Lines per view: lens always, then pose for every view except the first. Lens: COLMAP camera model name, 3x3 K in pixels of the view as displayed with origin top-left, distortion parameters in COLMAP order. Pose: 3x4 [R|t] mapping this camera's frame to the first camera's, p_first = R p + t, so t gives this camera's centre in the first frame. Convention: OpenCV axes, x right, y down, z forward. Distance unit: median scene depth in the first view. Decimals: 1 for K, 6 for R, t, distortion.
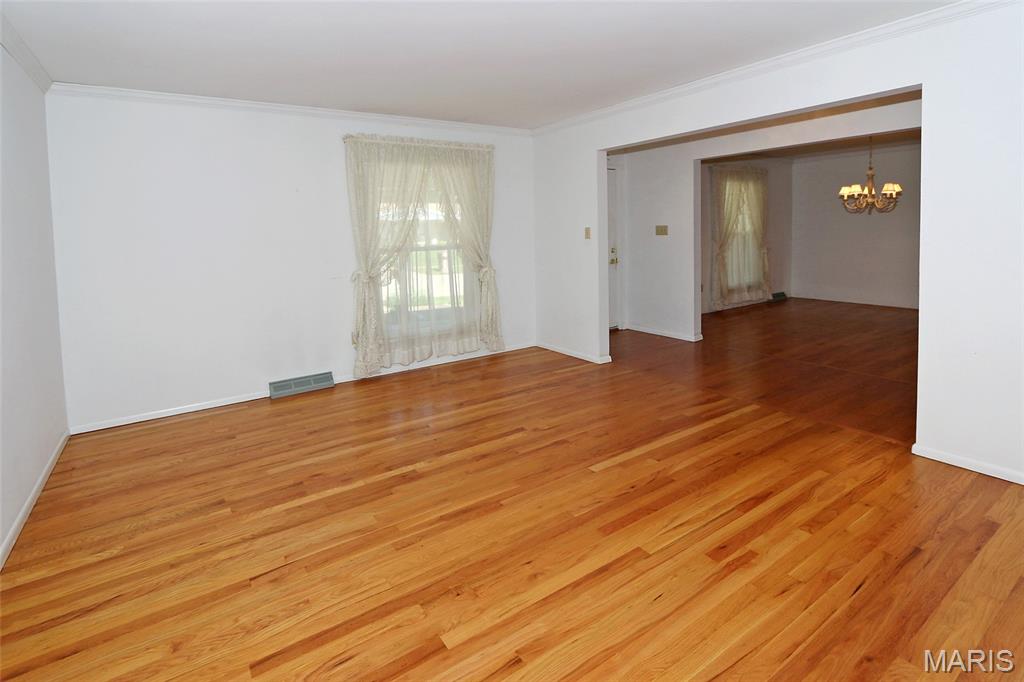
lens RADIAL K [[483.0, 0, 507.7], [0, 483.0, 341.0], [0, 0, 1]] dist [-0.017019, 0.001660]
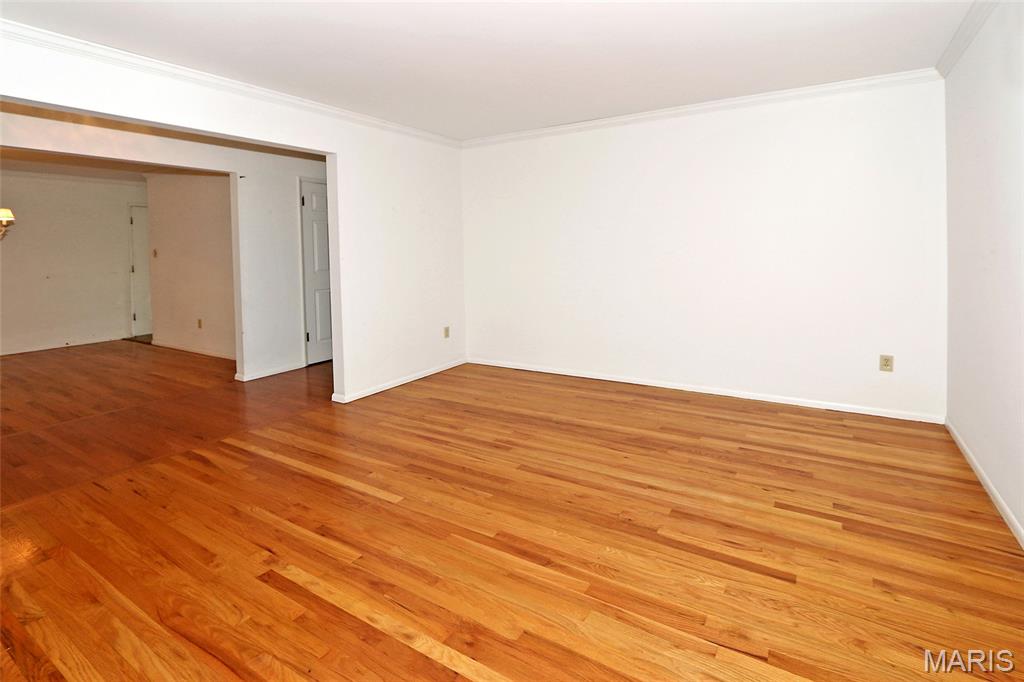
lens RADIAL K [[483.0, 0, 514.0], [0, 483.0, 343.8], [0, 0, 1]] dist [-0.017019, 0.001660]
pose [[-0.388897, -0.144253, 0.909917, -0.886133], [0.232422, 0.940356, 0.248416, -0.241447], [-0.891481, 0.308093, -0.332174, 1.285387]]
